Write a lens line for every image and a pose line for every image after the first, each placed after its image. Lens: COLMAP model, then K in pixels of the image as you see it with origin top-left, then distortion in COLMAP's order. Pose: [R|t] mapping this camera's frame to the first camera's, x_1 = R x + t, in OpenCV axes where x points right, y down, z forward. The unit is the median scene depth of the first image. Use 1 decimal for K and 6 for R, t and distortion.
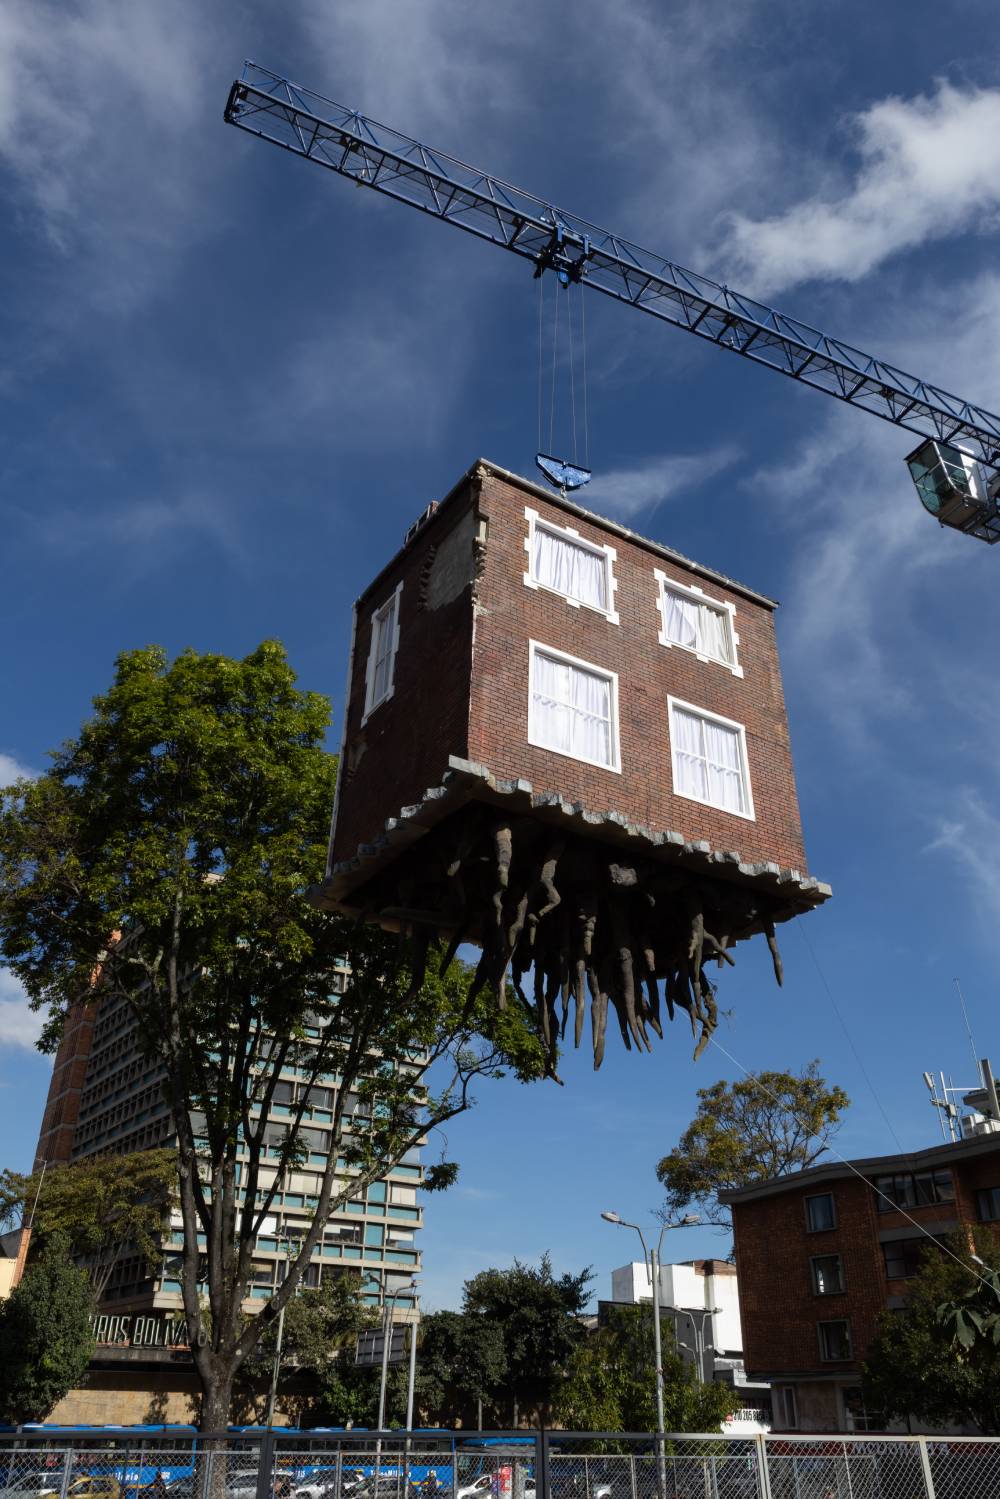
lens RADIAL K [[1143.0, 0, 500.0], [0, 1143.0, 749.5], [0, 0, 1]] dist [-0.011004, -0.002325]
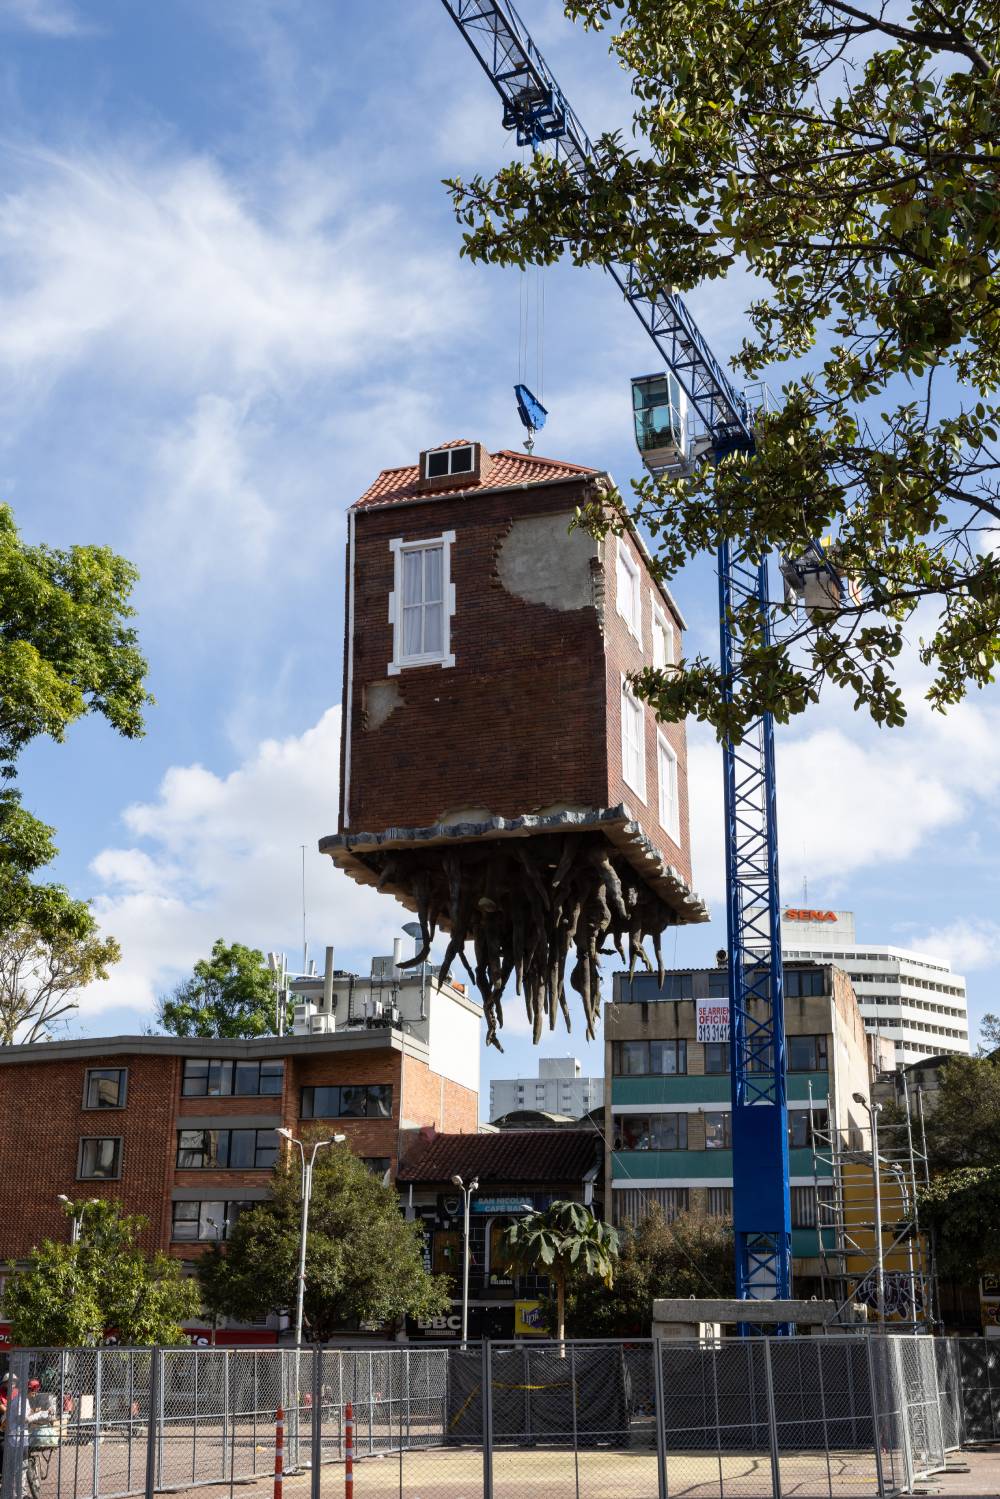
lens RADIAL K [[1728.0, 0, 469.0], [0, 1728.0, 747.2], [0, 0, 1]] dist [-0.066860, 0.047701]
pose [[0.770206, 0.197956, 0.606296, -0.576495], [-0.324248, 0.940132, 0.104954, -0.083664], [-0.549222, -0.277427, 0.788283, -0.123133]]
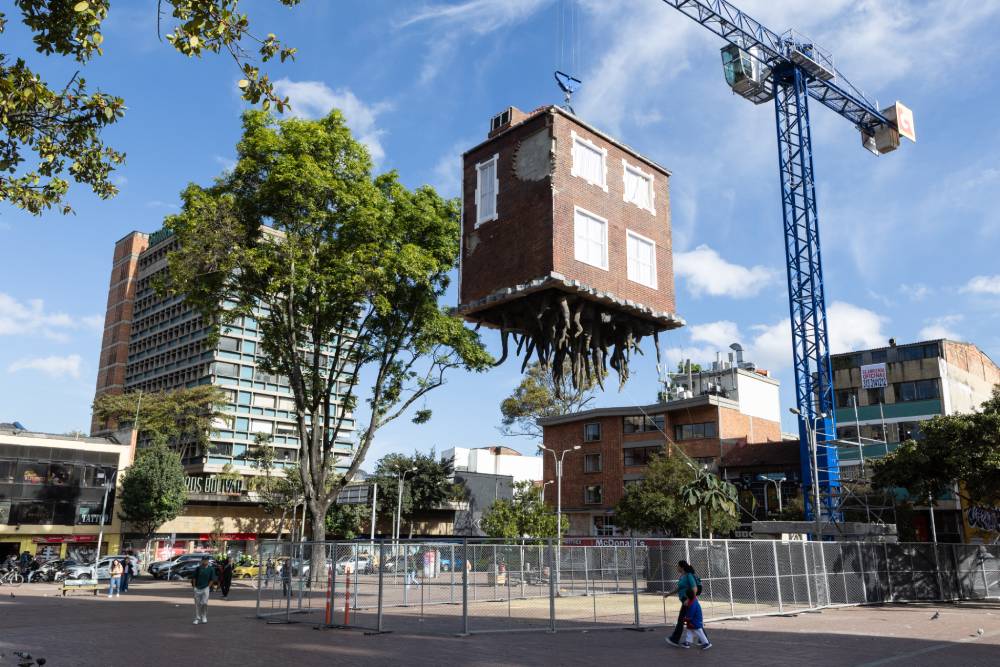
lens RADIAL K [[762.5, 0, 486.2], [0, 762.5, 345.2], [0, 0, 1]] dist [-0.011004, -0.002325]
pose [[0.984338, 0.042150, 0.171179, -0.198710], [-0.090256, 0.954581, 0.283953, -0.127550], [-0.151436, -0.294955, 0.943434, -0.207558]]
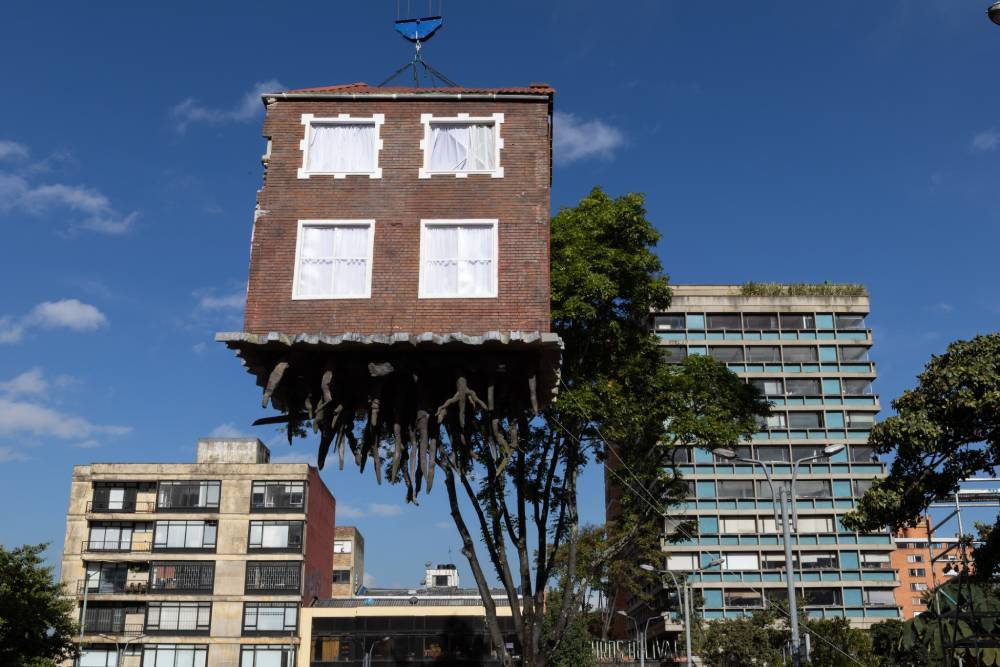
lens RADIAL K [[1055.0, 0, 501.0], [0, 1055.0, 355.1], [0, 0, 1]] dist [-0.016388, -0.017752]
pose [[0.831430, -0.190682, -0.521885, 0.487351], [0.294835, 0.947532, 0.123510, -0.013224], [0.470952, -0.256560, 0.844027, -0.021707]]
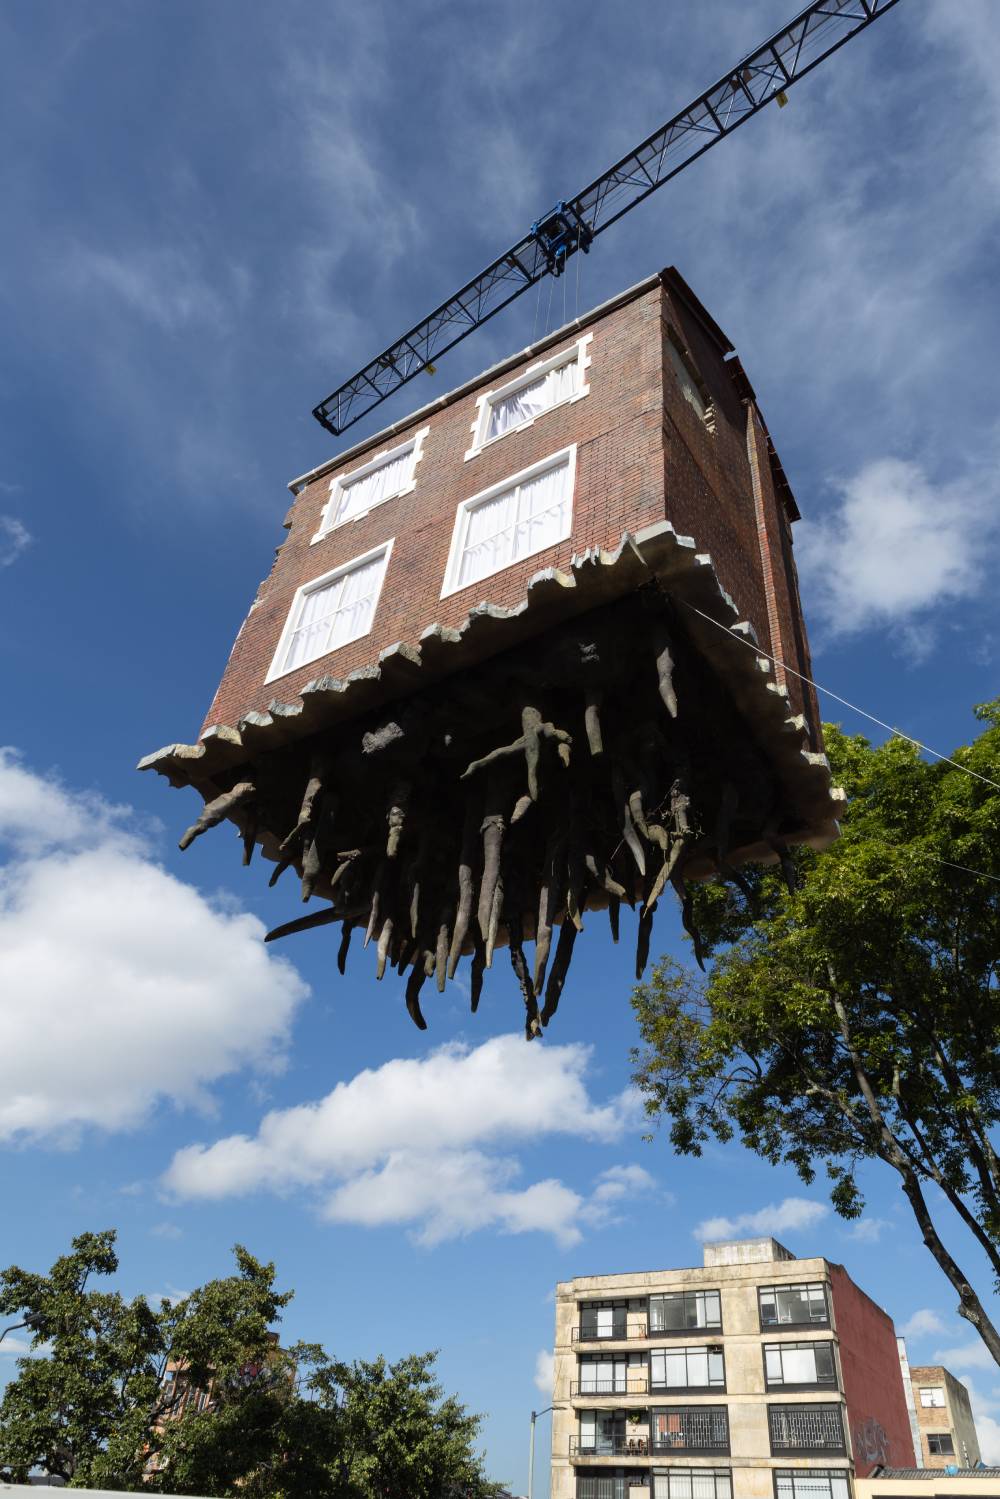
lens RADIAL K [[997.2, 0, 517.9], [0, 997.2, 782.3], [0, 0, 1]] dist [-0.002914, 0.002897]
pose [[0.424527, -0.578132, -0.696807, 0.300907], [0.407635, 0.809231, -0.423059, 0.230445], [0.808461, -0.104443, 0.579208, 0.366374]]
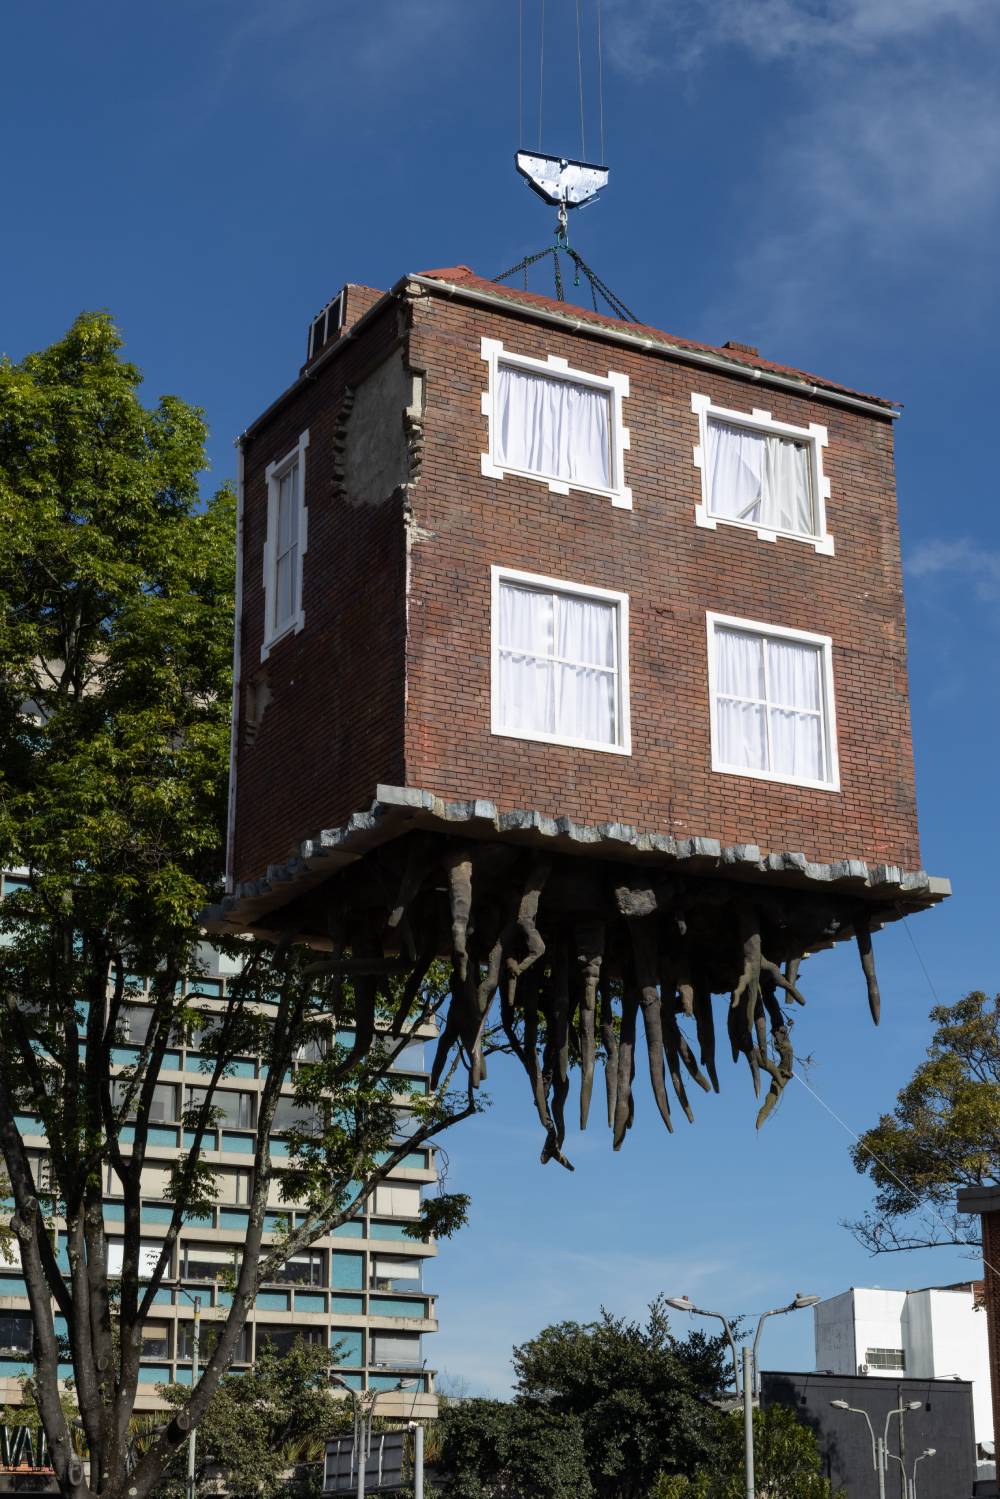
lens RADIAL K [[2494.9, 0, 397.4], [0, 2494.9, 808.6], [0, 0, 1]] dist [-0.046658, -0.171468]
pose [[0.996022, -0.040328, -0.079459, 0.044903], [0.057782, 0.971134, 0.231428, -0.165929], [0.067833, -0.235099, 0.969602, -0.268494]]
